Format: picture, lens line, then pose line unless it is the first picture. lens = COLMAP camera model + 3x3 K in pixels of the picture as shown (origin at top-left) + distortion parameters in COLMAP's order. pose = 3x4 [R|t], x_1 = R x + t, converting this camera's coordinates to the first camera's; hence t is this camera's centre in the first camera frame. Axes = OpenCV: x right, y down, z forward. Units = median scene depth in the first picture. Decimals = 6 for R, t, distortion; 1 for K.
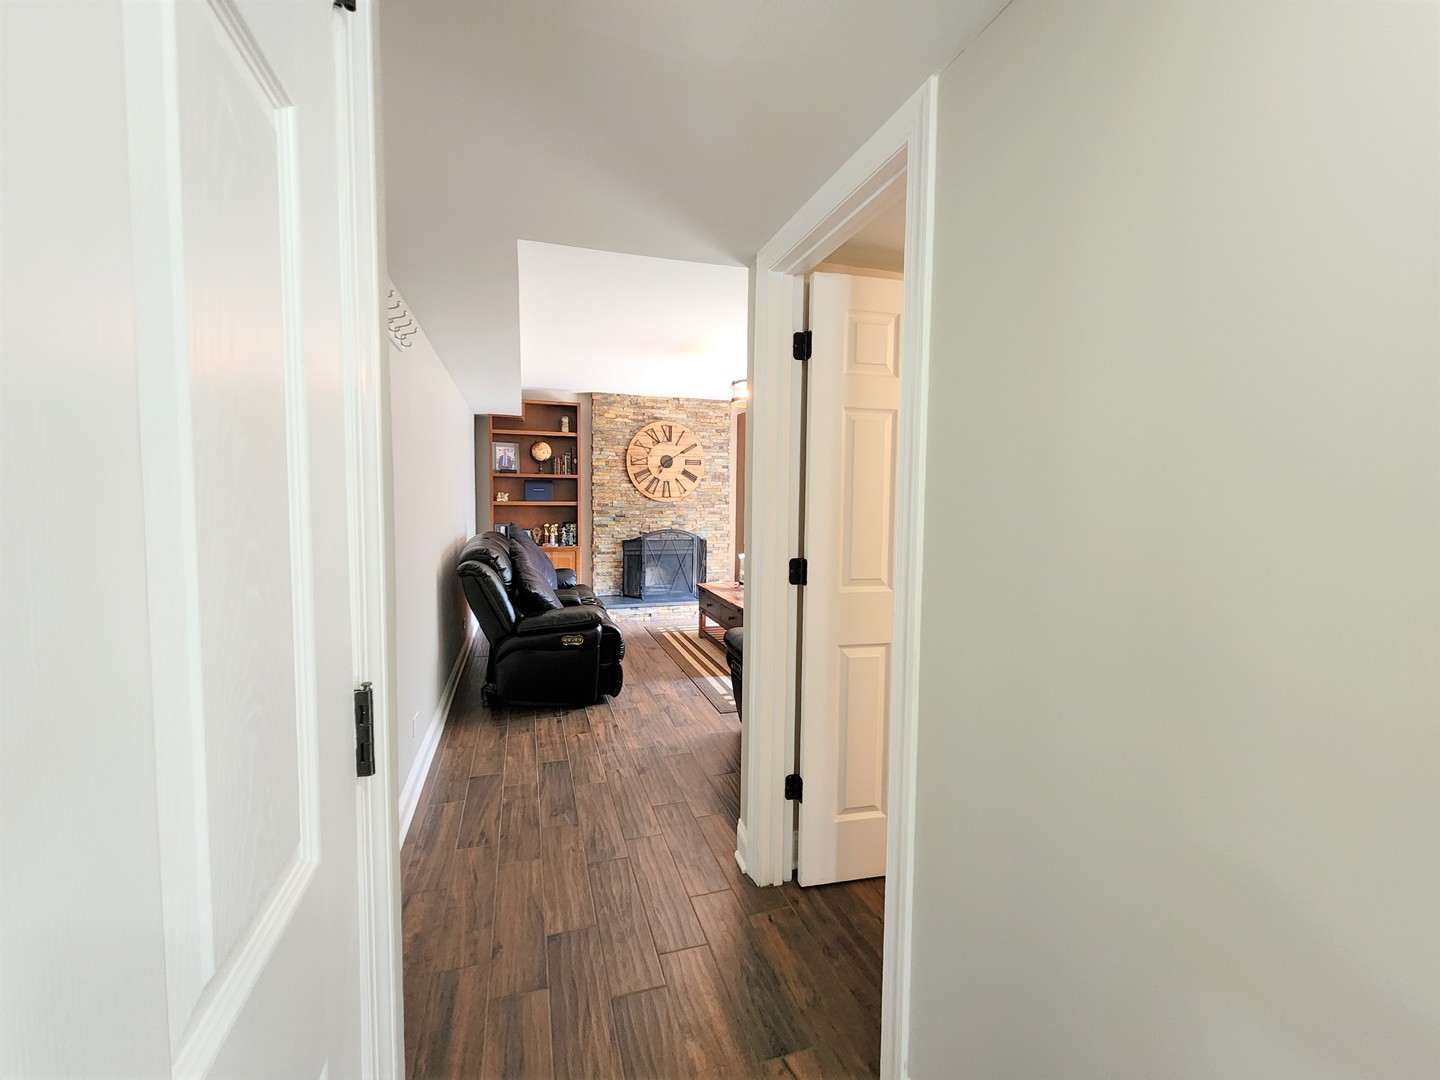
lens RADIAL K [[591.6, 0, 709.4], [0, 591.6, 534.2], [0, 0, 1]] dist [-0.000304, -0.000476]
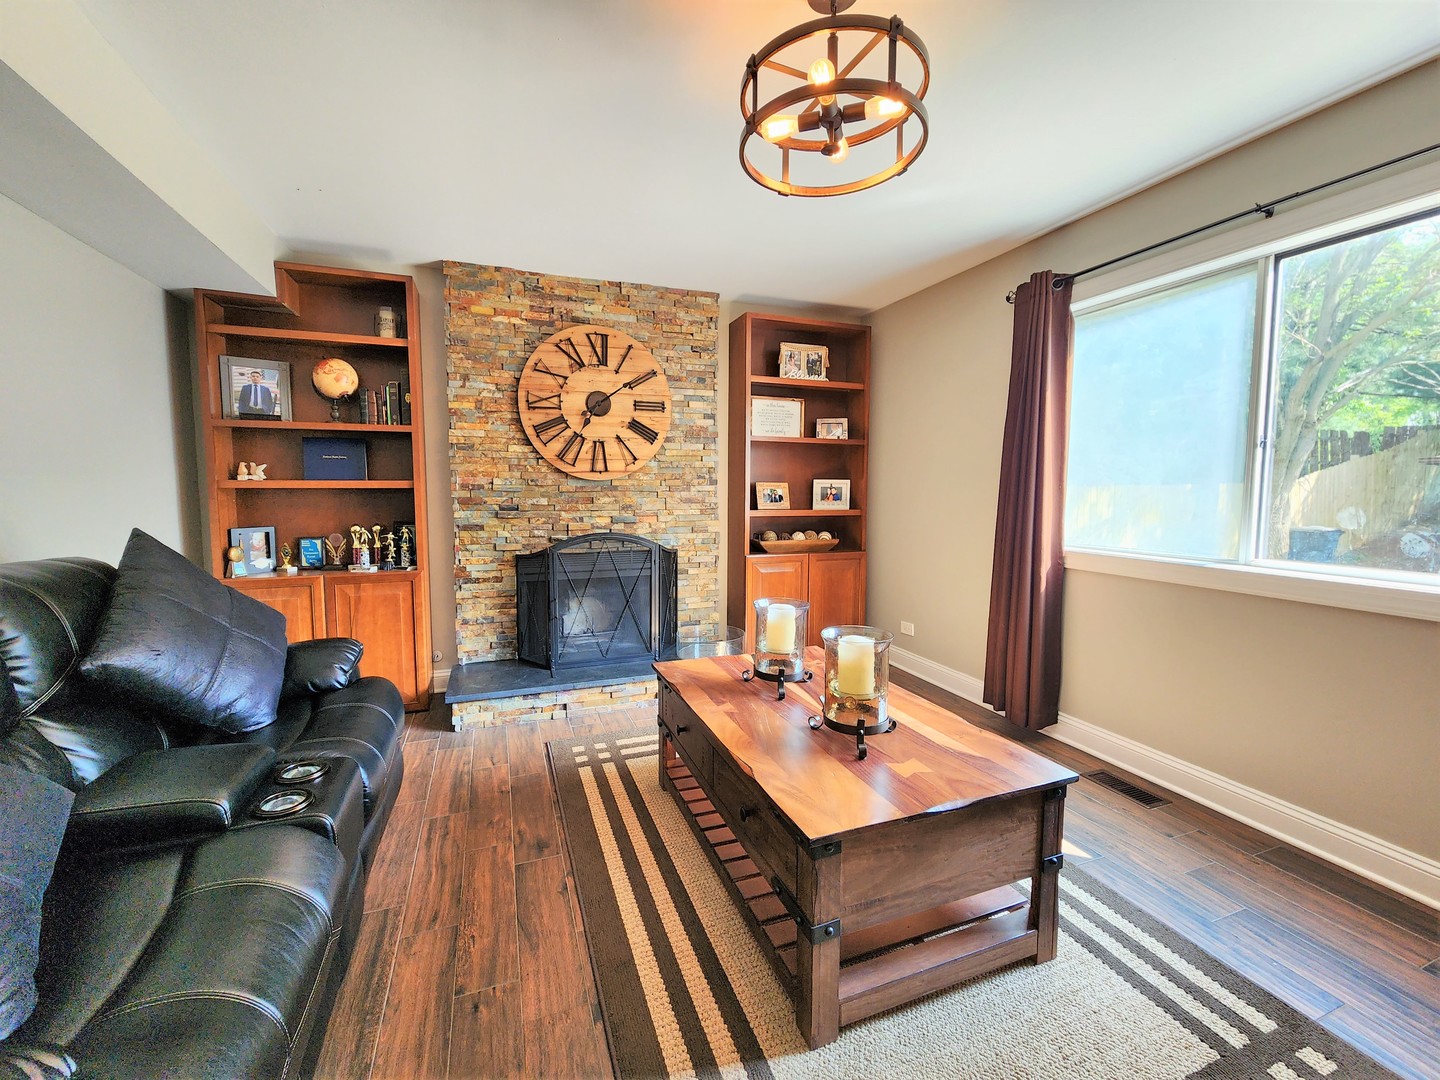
lens RADIAL K [[596.7, 0, 714.9], [0, 596.7, 537.5], [0, 0, 1]] dist [-0.000512, 0.000326]
pose [[0.998605, -0.012885, 0.051202, 0.002413], [0.011689, 0.999653, 0.023591, -0.015729], [-0.051488, -0.022959, 0.998410, 0.473673]]
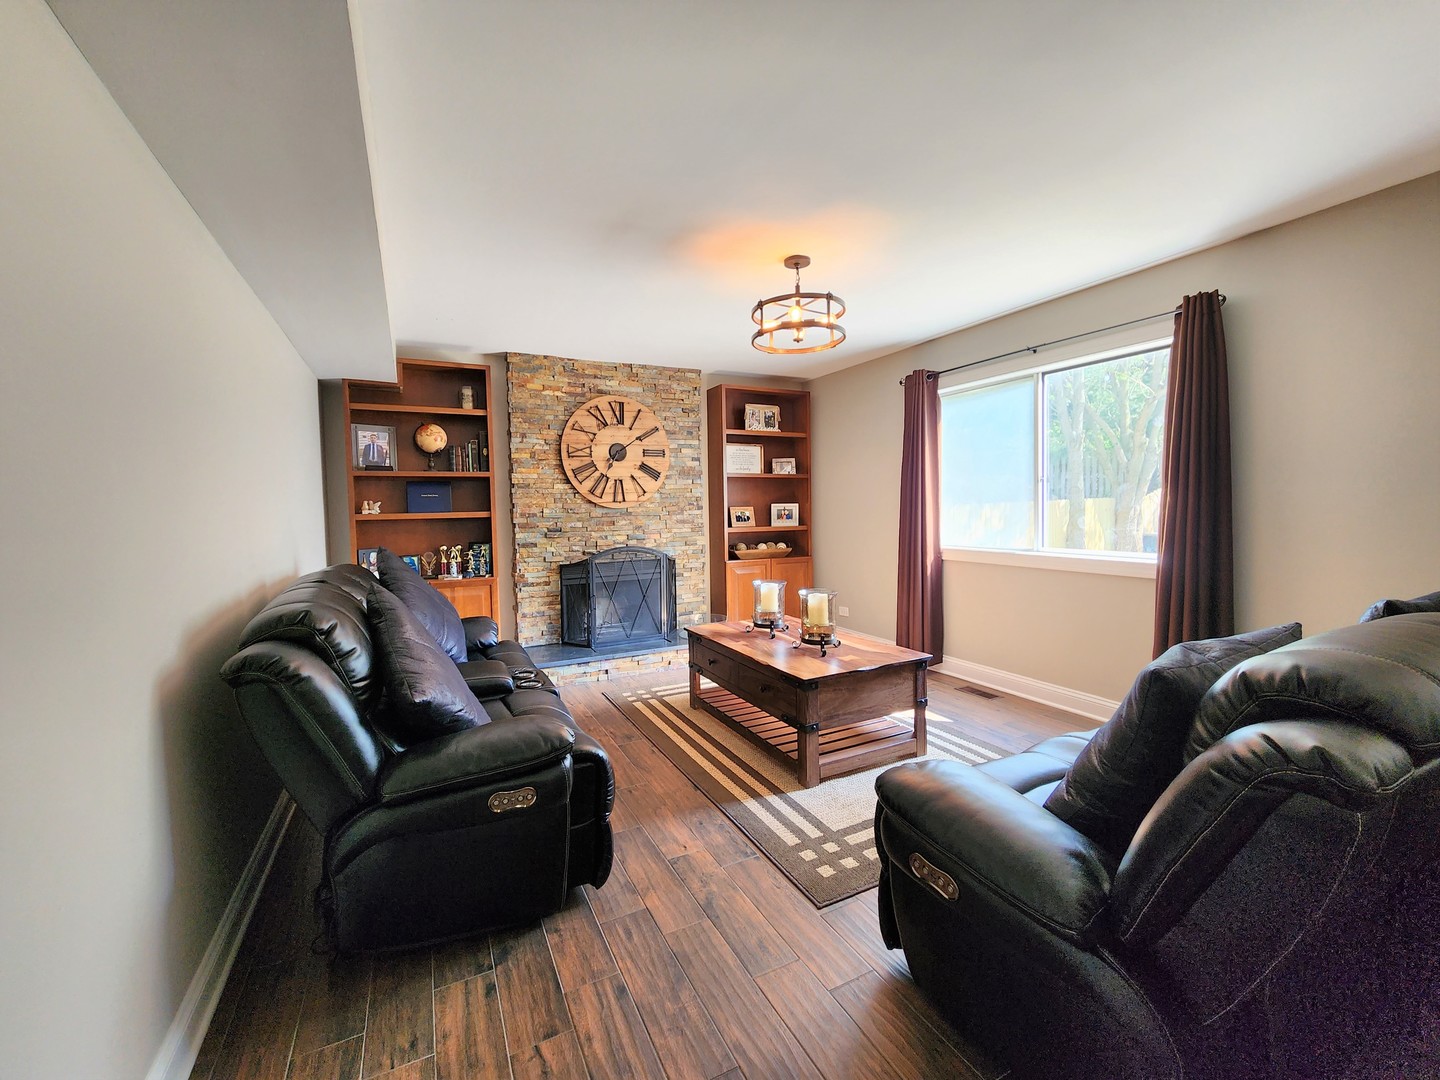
lens RADIAL K [[596.7, 0, 714.9], [0, 596.7, 537.5], [0, 0, 1]] dist [-0.000512, 0.000326]
pose [[0.986606, -0.036960, 0.158882, -0.076515], [0.038947, 0.999197, -0.009410, -0.008528], [-0.158406, 0.015472, 0.987253, 0.275988]]
